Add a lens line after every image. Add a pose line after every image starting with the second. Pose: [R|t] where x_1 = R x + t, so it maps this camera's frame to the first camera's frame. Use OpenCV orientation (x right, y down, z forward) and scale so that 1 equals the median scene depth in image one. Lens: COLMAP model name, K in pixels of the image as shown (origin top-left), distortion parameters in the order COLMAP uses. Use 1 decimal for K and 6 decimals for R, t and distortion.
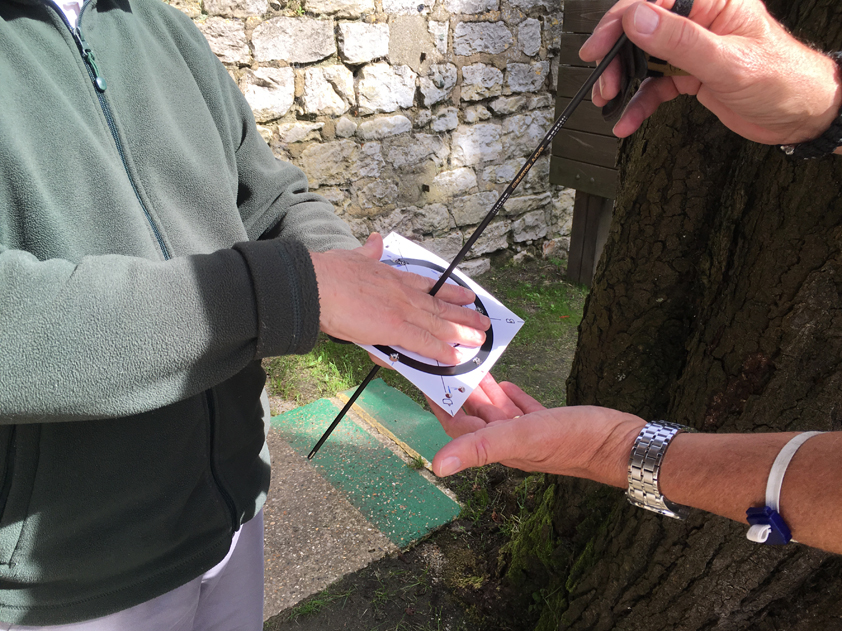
lens RADIAL K [[672.6, 0, 421.0], [0, 672.6, 315.5], [0, 0, 1]] dist [0.005689, 0.002493]
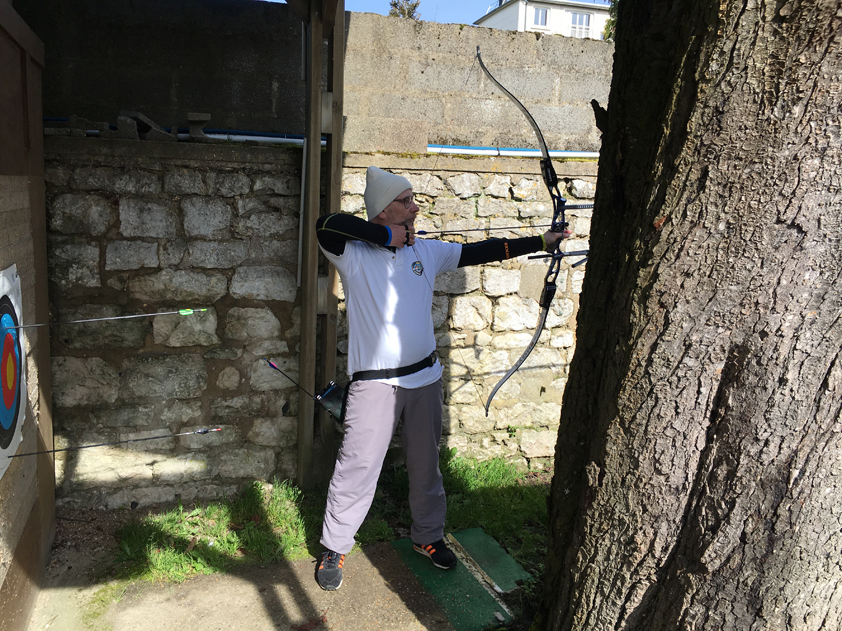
lens RADIAL K [[672.6, 0, 421.0], [0, 672.6, 315.5], [0, 0, 1]] dist [0.005689, 0.002493]
pose [[0.956322, 0.065318, -0.284924, 0.154342], [-0.148484, 0.948147, -0.281015, 0.077701], [0.251795, 0.311048, 0.916433, -0.296838]]
